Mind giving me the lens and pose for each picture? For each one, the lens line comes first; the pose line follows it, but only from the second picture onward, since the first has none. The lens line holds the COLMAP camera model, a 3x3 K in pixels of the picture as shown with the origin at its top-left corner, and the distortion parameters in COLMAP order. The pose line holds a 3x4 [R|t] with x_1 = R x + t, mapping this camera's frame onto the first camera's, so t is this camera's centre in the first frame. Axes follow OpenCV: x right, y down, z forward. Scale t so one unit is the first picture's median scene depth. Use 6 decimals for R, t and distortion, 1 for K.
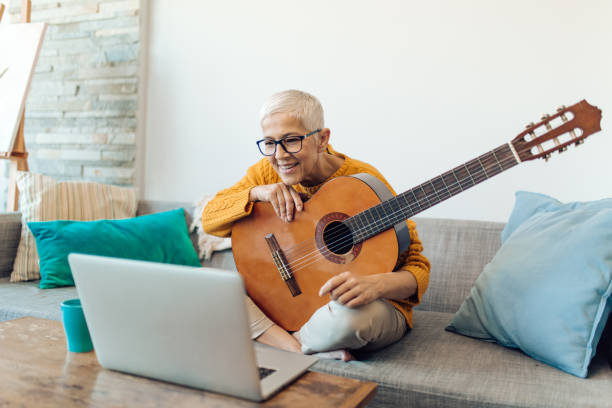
lens RADIAL K [[575.9, 0, 306.9], [0, 575.9, 206.9], [0, 0, 1]] dist [0.004144, 0.000716]
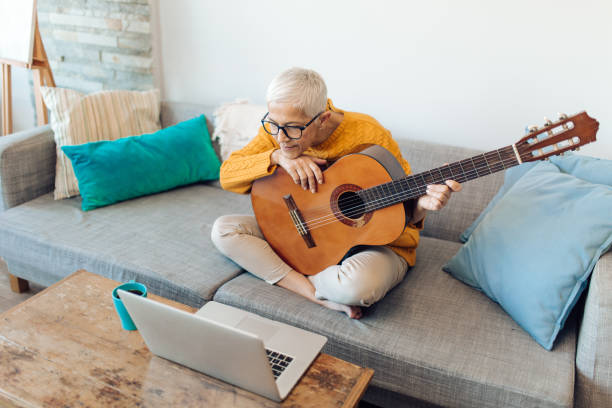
lens RADIAL K [[568.9, 0, 307.0], [0, 568.9, 218.1], [0, 0, 1]] dist [-0.001124, 0.007645]
pose [[0.999285, 0.007737, -0.037018, 0.010763], [0.006006, 0.933962, 0.357321, -0.224442], [0.037337, -0.357287, 0.933248, -0.015359]]
